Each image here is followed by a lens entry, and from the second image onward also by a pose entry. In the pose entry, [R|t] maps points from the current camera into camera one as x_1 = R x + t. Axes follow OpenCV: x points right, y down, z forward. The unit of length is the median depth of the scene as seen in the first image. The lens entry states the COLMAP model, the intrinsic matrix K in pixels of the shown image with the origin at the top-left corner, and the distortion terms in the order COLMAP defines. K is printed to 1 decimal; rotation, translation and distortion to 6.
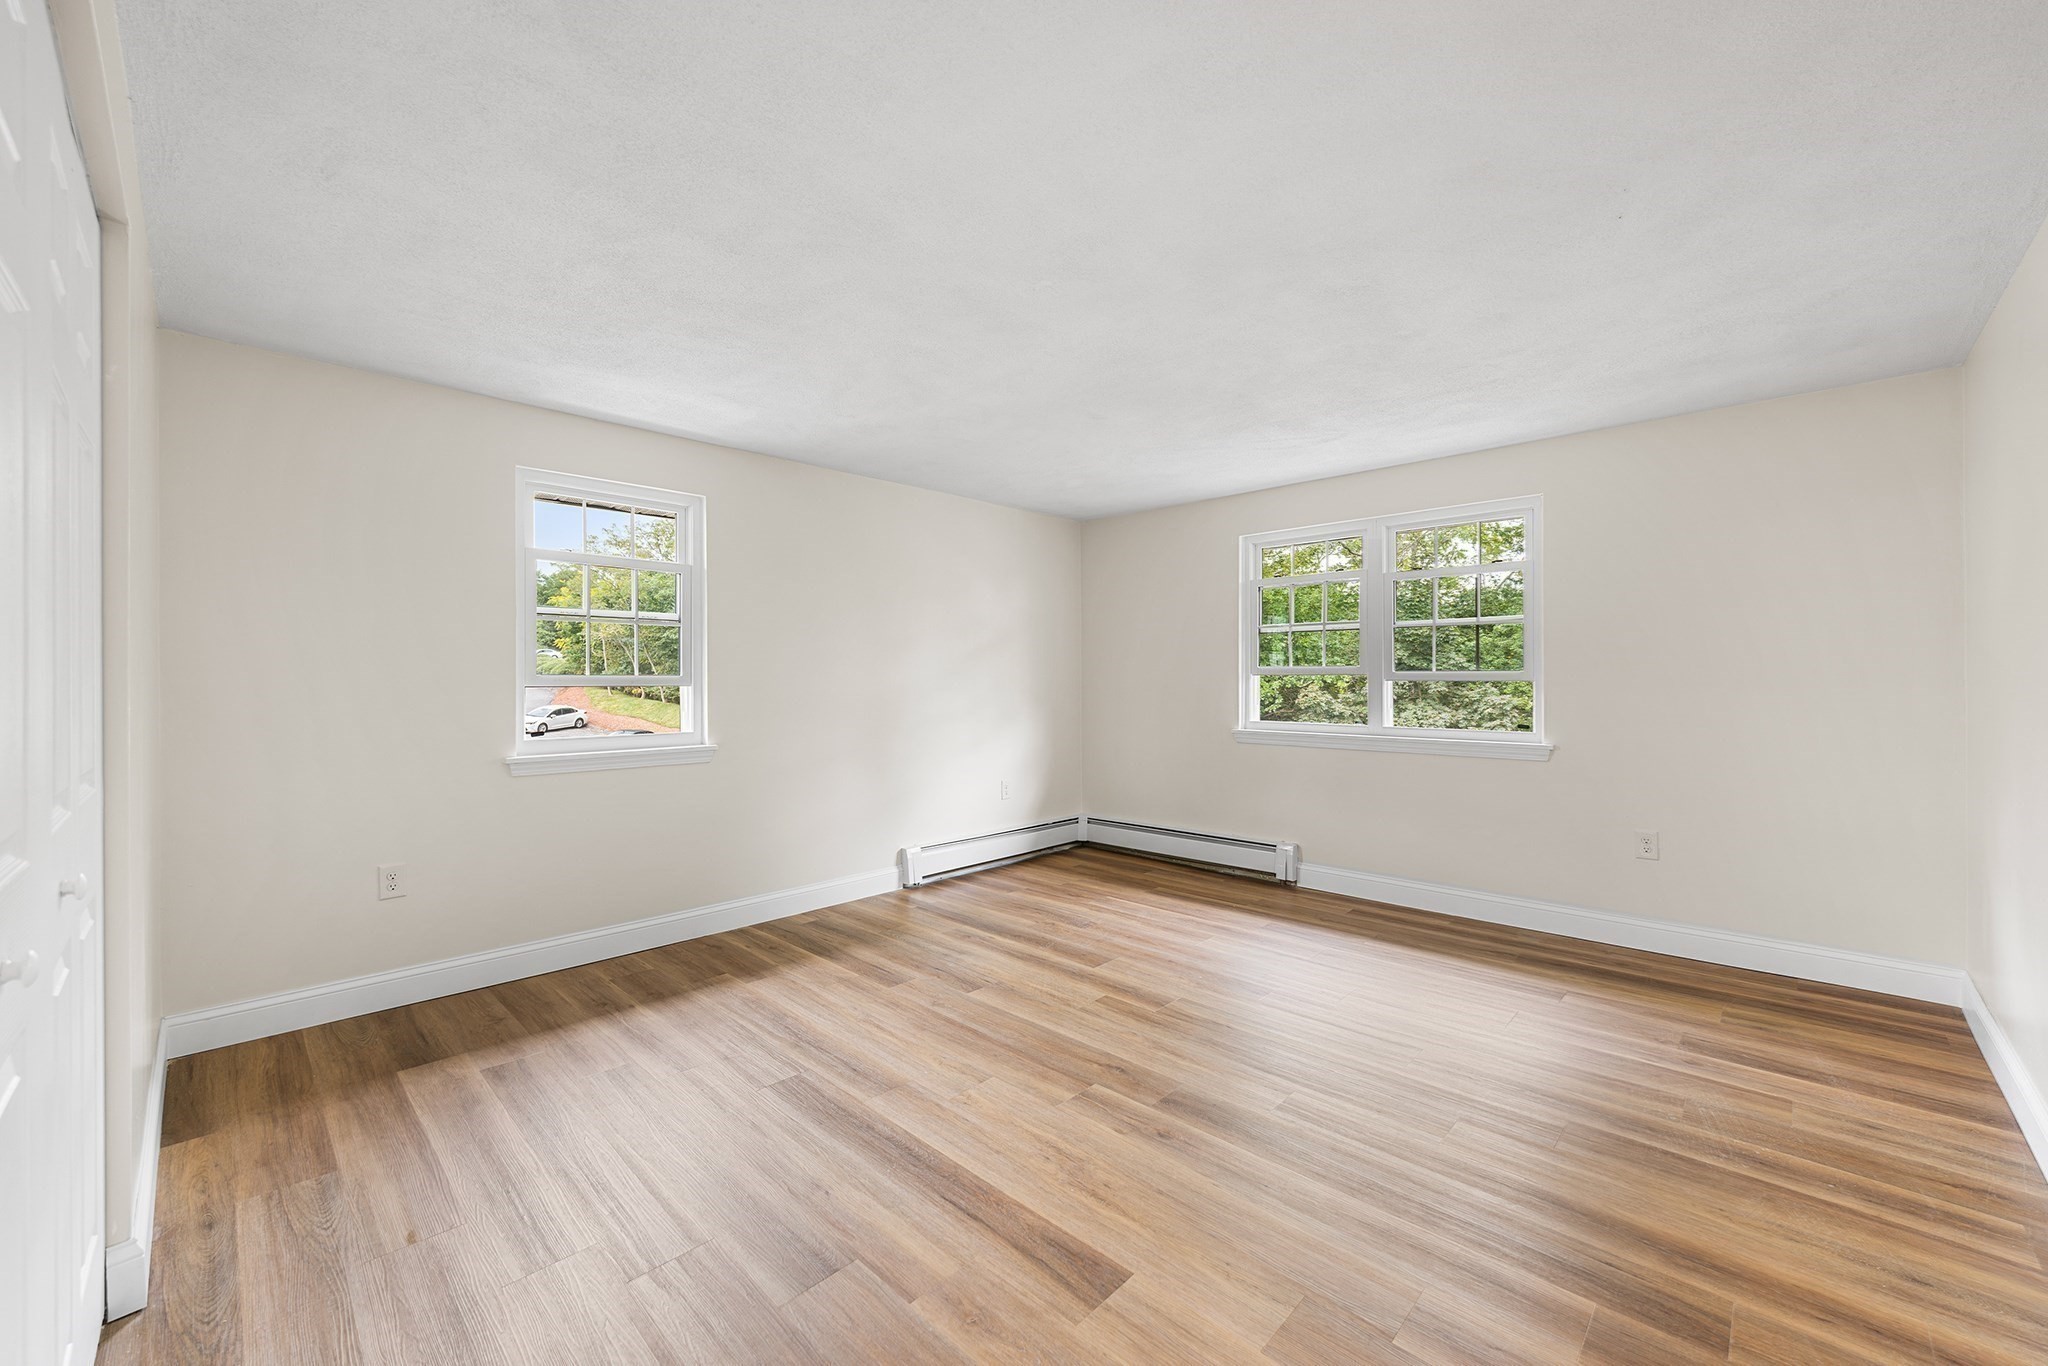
lens RADIAL K [[802.8, 0, 1020.4], [0, 802.8, 674.1], [0, 0, 1]] dist [-0.001522, -0.000136]
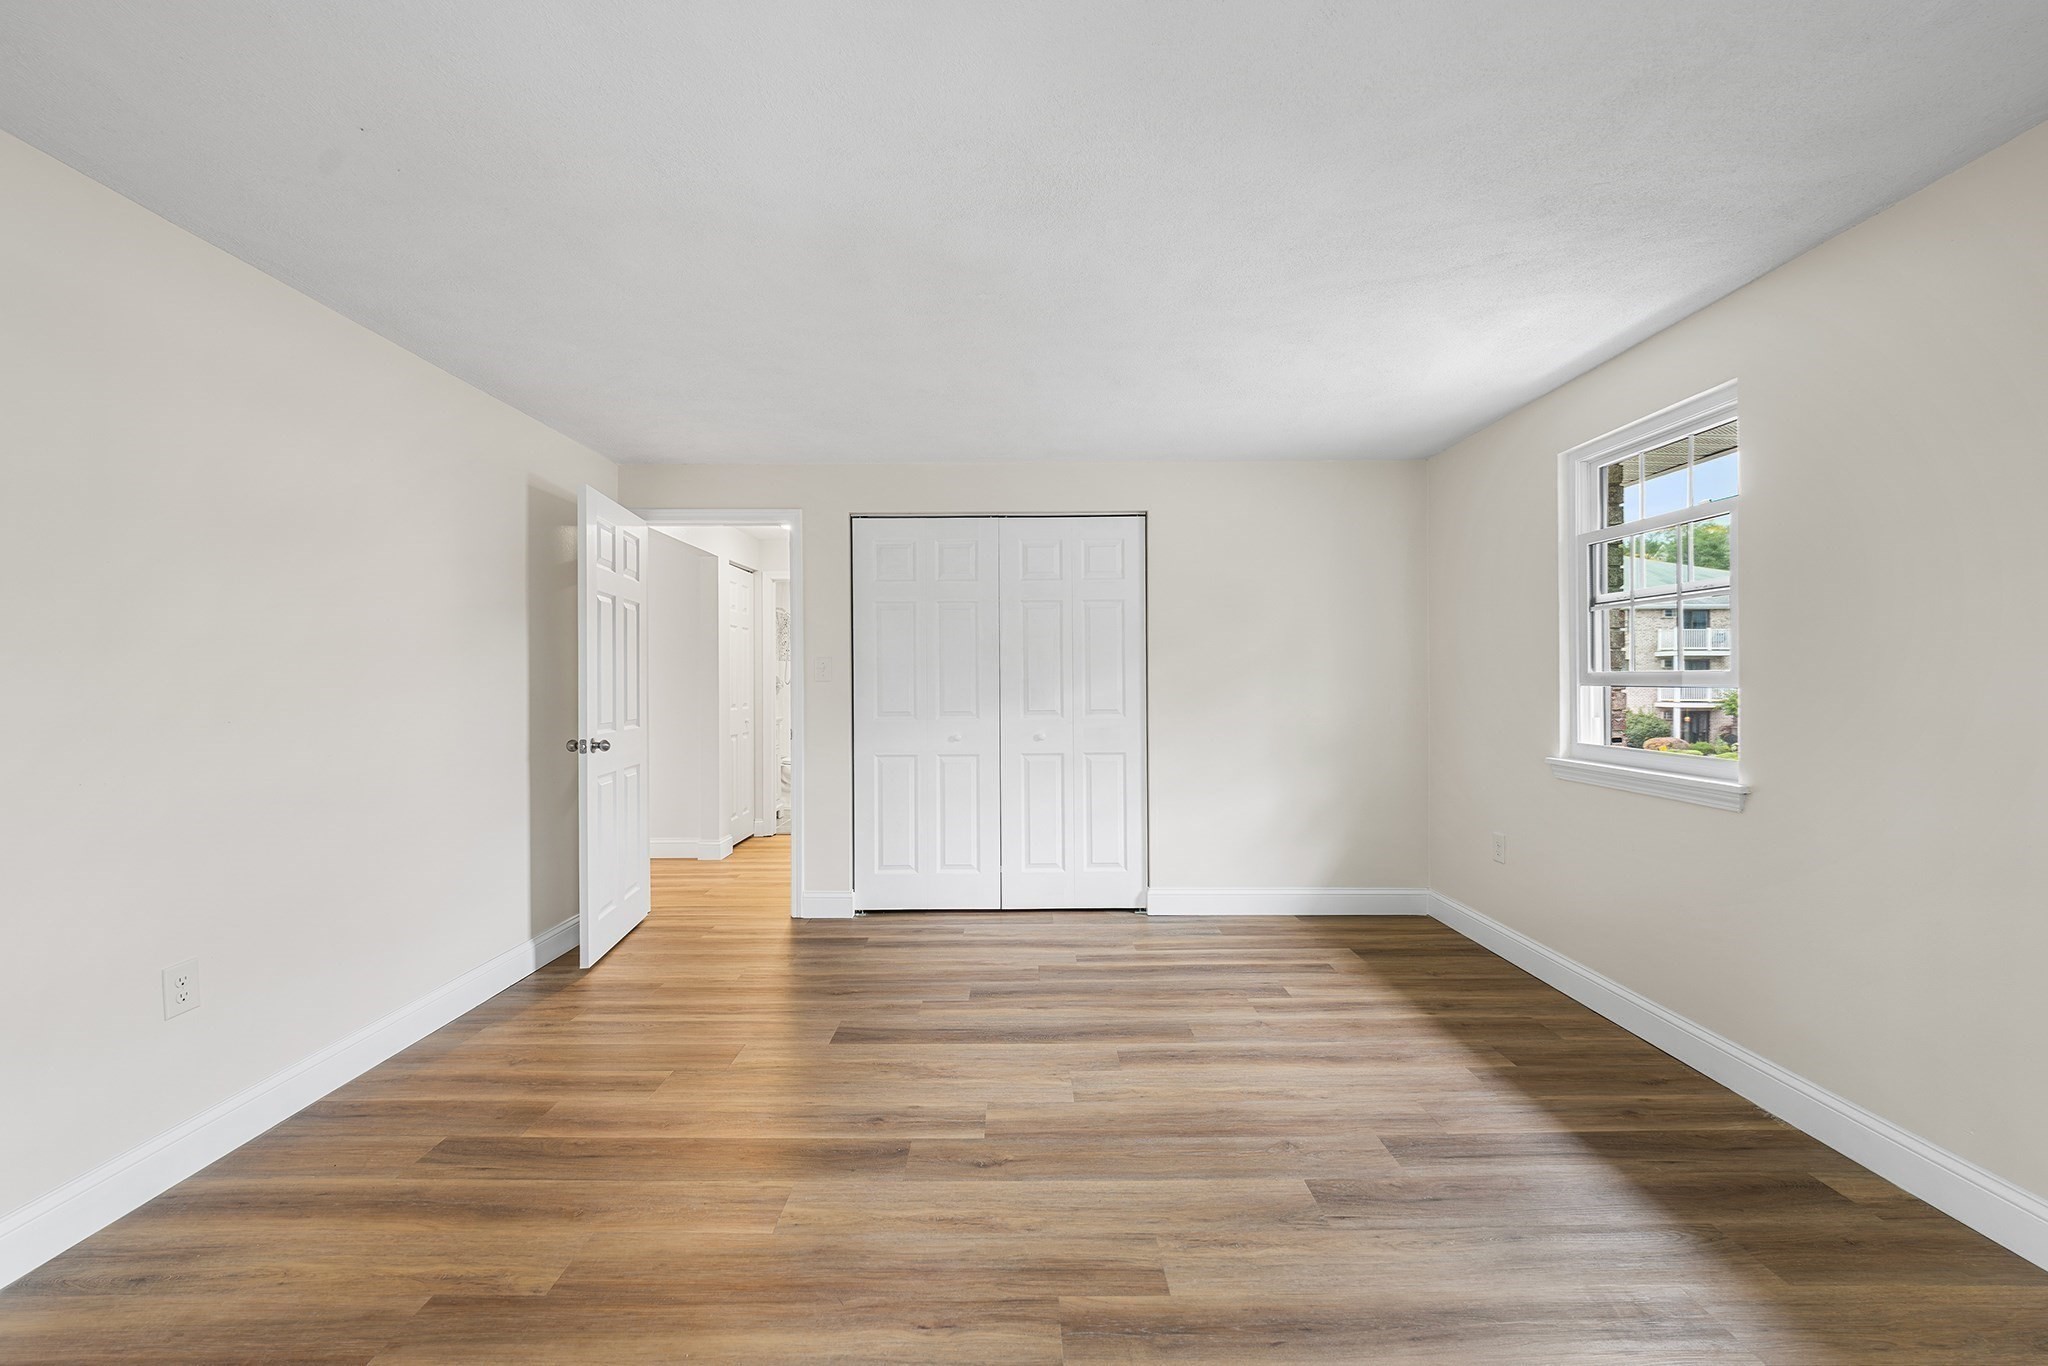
lens RADIAL K [[802.8, 0, 1018.0], [0, 802.8, 687.7], [0, 0, 1]] dist [-0.001522, -0.000136]
pose [[-0.717033, 0.012016, -0.696936, 0.587752], [0.009327, 0.999927, 0.007643, 0.005609], [0.696977, -0.001020, -0.717093, 1.439386]]
